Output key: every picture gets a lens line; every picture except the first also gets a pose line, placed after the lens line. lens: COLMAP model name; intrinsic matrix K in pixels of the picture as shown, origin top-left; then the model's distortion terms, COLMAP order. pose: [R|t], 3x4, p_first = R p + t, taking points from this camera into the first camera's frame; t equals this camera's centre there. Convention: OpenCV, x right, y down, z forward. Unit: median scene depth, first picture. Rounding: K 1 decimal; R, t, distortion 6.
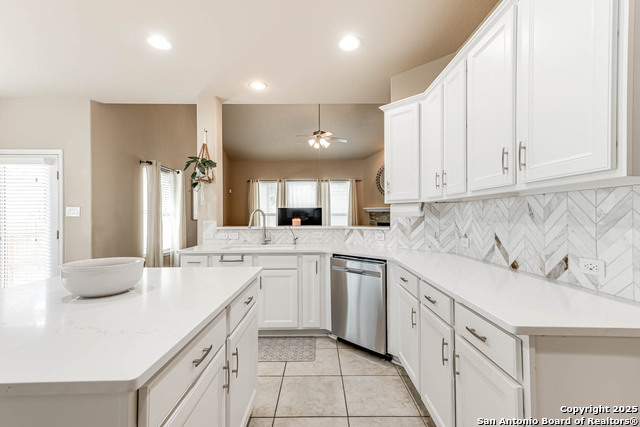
lens RADIAL K [[288.2, 0, 321.7], [0, 288.2, 216.4], [0, 0, 1]] dist [0.016177, -0.000435]
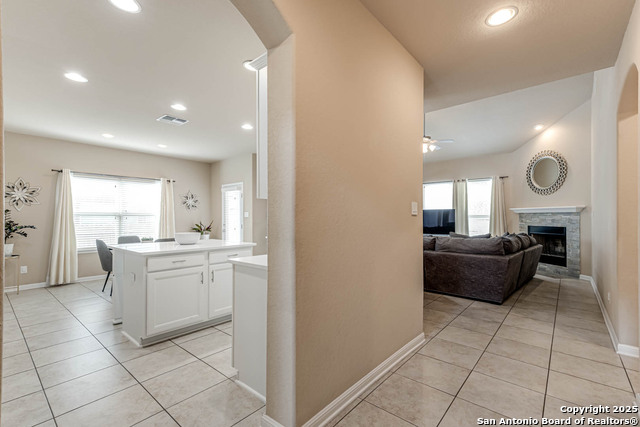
lens RADIAL K [[288.2, 0, 312.0], [0, 288.2, 215.5], [0, 0, 1]] dist [0.016177, -0.000435]
pose [[0.743280, -0.001569, -0.668979, 0.711005], [-0.004686, 0.999960, -0.007552, 0.001882], [0.668964, 0.008748, 0.743243, -0.095056]]
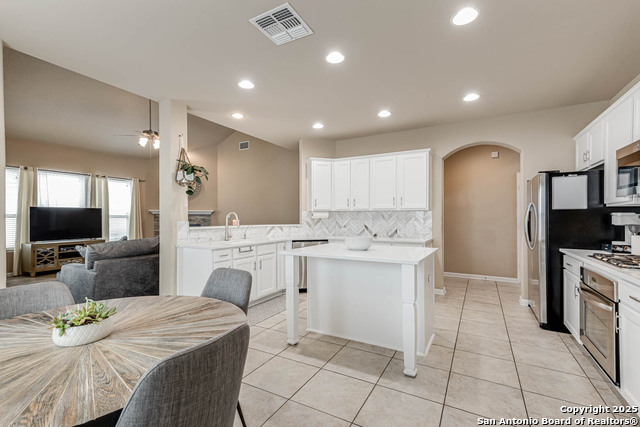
lens RADIAL K [[288.2, 0, 322.9], [0, 288.2, 215.1], [0, 0, 1]] dist [0.016177, -0.000435]
pose [[0.482041, 0.012274, 0.876063, -1.058893], [0.000532, 0.999898, -0.014302, 0.006464], [-0.876148, 0.007360, 0.481985, 0.047224]]
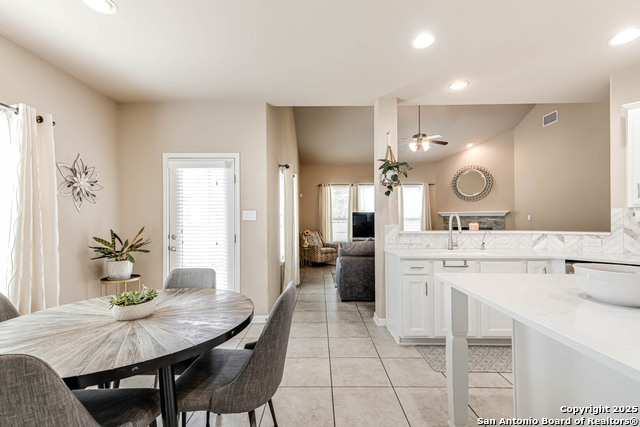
lens RADIAL K [[288.2, 0, 318.6], [0, 288.2, 219.9], [0, 0, 1]] dist [0.016177, -0.000435]
pose [[0.999899, 0.001430, -0.014108, -0.616776], [-0.001481, 0.999992, -0.003619, 0.002053], [0.014103, 0.003639, 0.999894, 0.021041]]
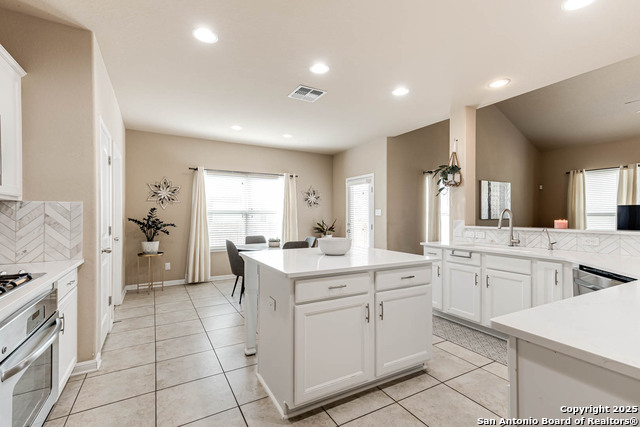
lens RADIAL K [[288.2, 0, 314.0], [0, 288.2, 212.5], [0, 0, 1]] dist [0.016177, -0.000435]
pose [[0.478883, -0.004218, -0.877869, 0.321428], [-0.006527, 0.999944, -0.008364, -0.001115], [0.877855, 0.009735, 0.478828, -0.021904]]
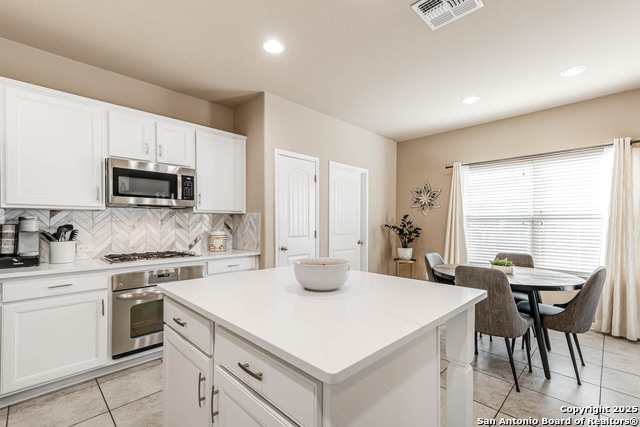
lens RADIAL K [[288.2, 0, 313.5], [0, 288.2, 218.9], [0, 0, 1]] dist [0.016177, -0.000435]
pose [[-0.715849, -0.003678, -0.698246, 0.022337], [0.000793, 0.999981, -0.006081, -0.000840], [0.698255, -0.004907, -0.715832, 0.641631]]
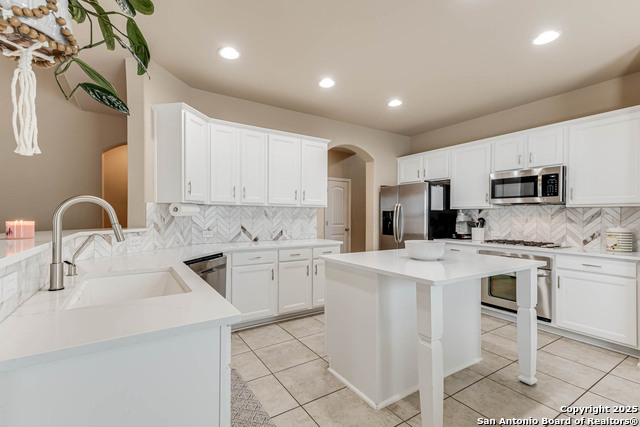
lens RADIAL K [[288.2, 0, 316.7], [0, 288.2, 215.3], [0, 0, 1]] dist [0.016177, -0.000435]
pose [[-0.531211, 0.003528, 0.847232, -0.681313], [-0.000009, 0.999991, -0.004170, 0.002716], [-0.847239, -0.002223, -0.531207, 0.894402]]
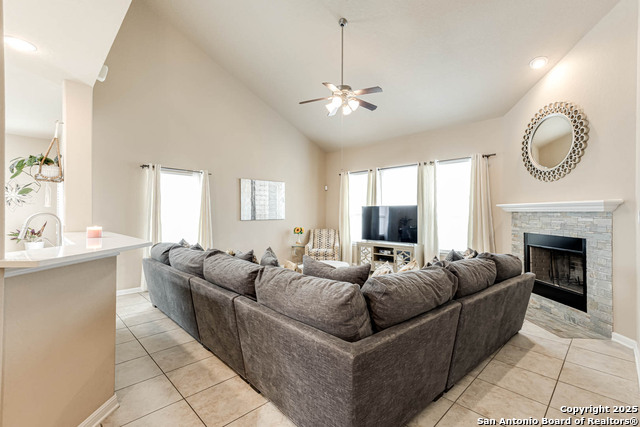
lens RADIAL K [[288.2, 0, 311.7], [0, 288.2, 211.9], [0, 0, 1]] dist [0.016177, -0.000435]
pose [[0.684045, 0.001947, -0.729437, 0.756314], [-0.007034, 0.999968, -0.003928, -0.026583], [0.729406, 0.007818, 0.684037, 0.933121]]
